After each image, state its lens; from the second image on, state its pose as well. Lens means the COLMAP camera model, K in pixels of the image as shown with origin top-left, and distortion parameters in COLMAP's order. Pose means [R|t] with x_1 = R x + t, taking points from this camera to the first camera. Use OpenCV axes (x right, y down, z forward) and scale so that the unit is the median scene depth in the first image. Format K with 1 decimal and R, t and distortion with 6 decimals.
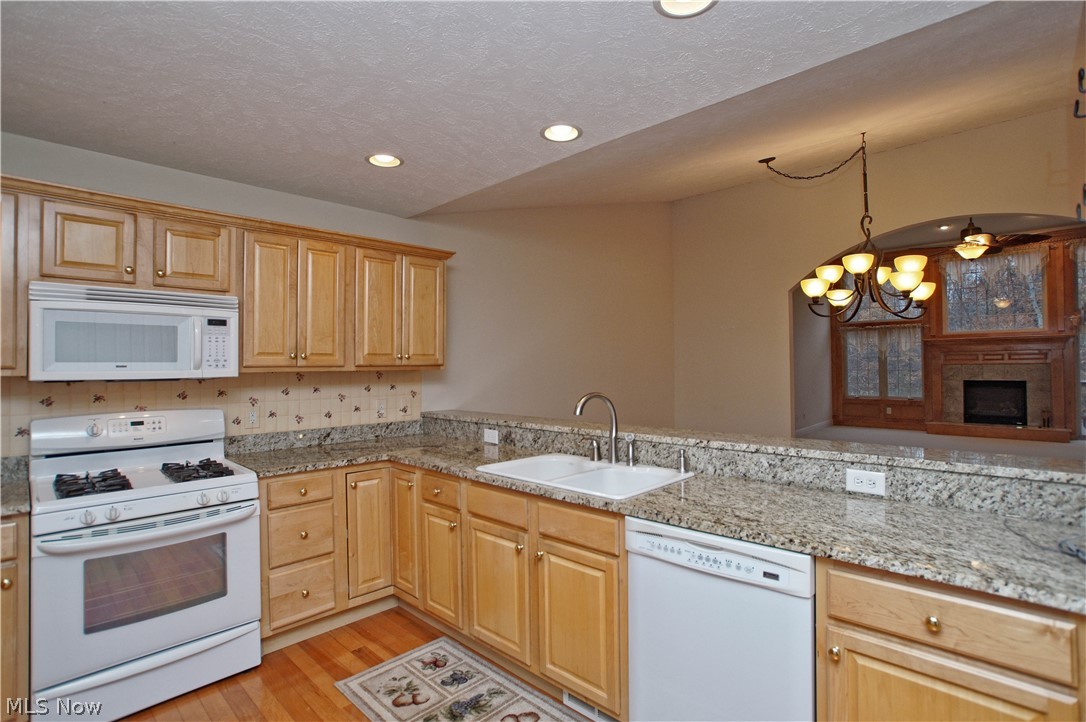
lens RADIAL K [[524.4, 0, 552.5], [0, 524.4, 360.2], [0, 0, 1]] dist [-0.057955, 0.015403]
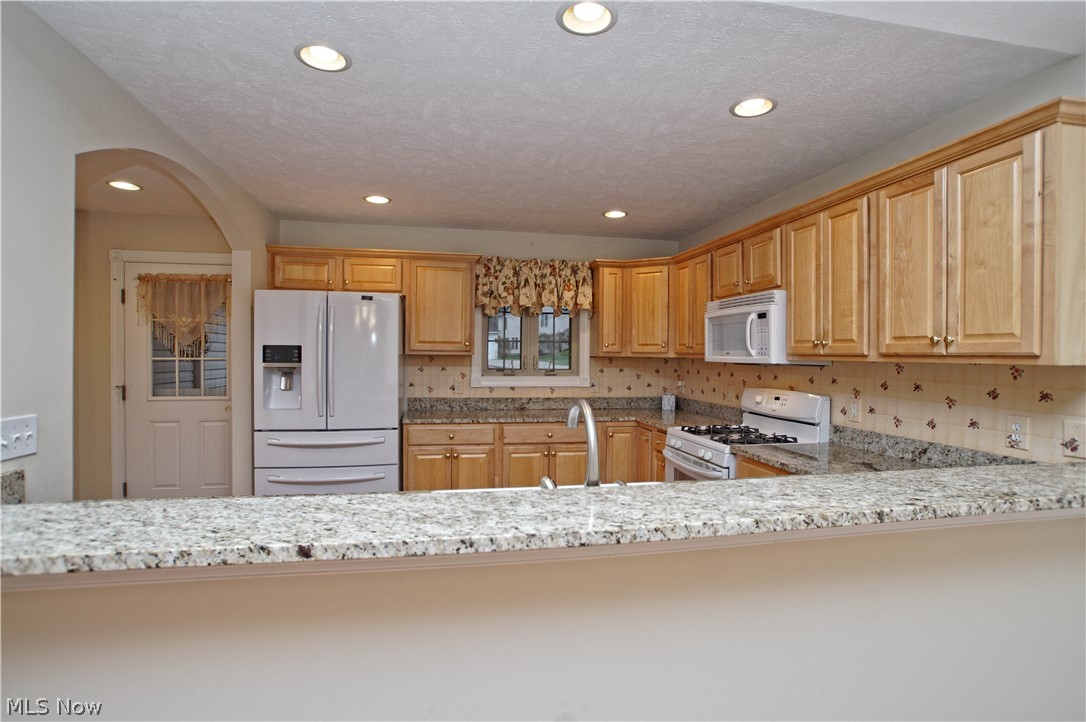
lens RADIAL K [[524.4, 0, 546.3], [0, 524.4, 361.5], [0, 0, 1]] dist [-0.057955, 0.015403]
pose [[-0.570656, 0.014604, -0.821060, 0.578666], [0.003544, 0.999876, 0.015321, 0.009742], [0.821182, 0.005833, -0.570637, 1.269343]]
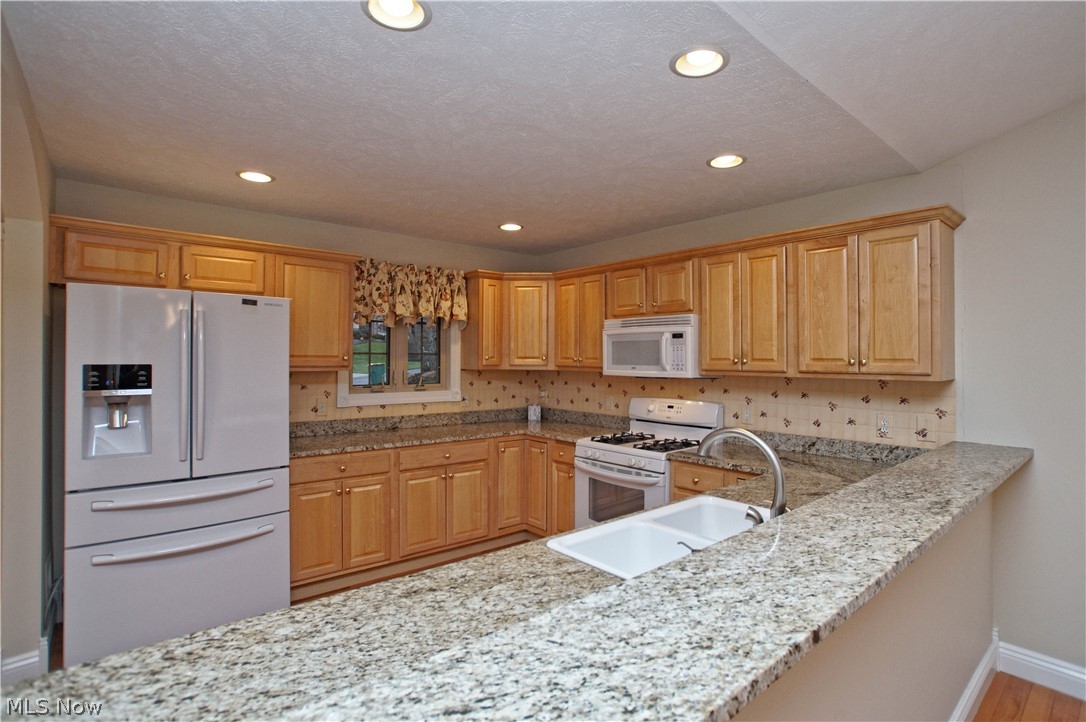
lens RADIAL K [[524.4, 0, 552.9], [0, 524.4, 356.0], [0, 0, 1]] dist [-0.057955, 0.015403]
pose [[-0.095777, 0.003063, -0.995398, 0.708702], [0.006108, 0.999978, 0.002490, -0.027345], [0.995384, -0.005842, -0.095794, 0.811241]]
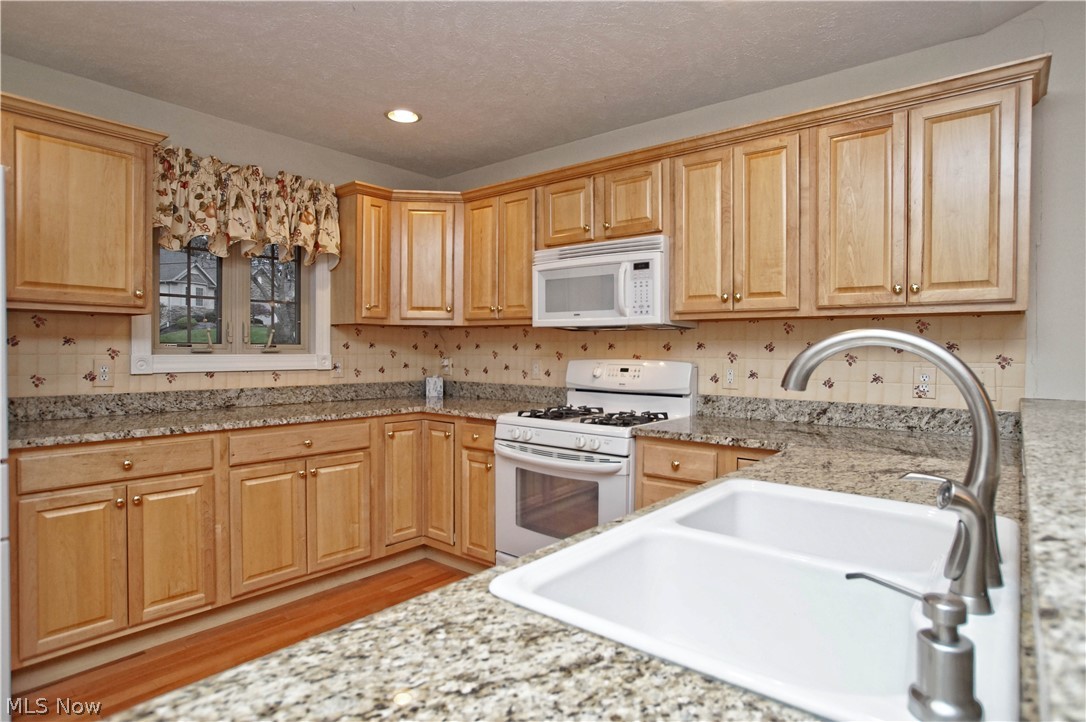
lens RADIAL K [[580.5, 0, 549.7], [0, 580.5, 357.8], [0, 0, 1]] dist [-0.047089, 0.020397]
pose [[0.074875, 0.024509, -0.996892, 0.399026], [0.002491, 0.999690, 0.024765, 0.068001], [0.997190, -0.004337, 0.074791, 0.752666]]
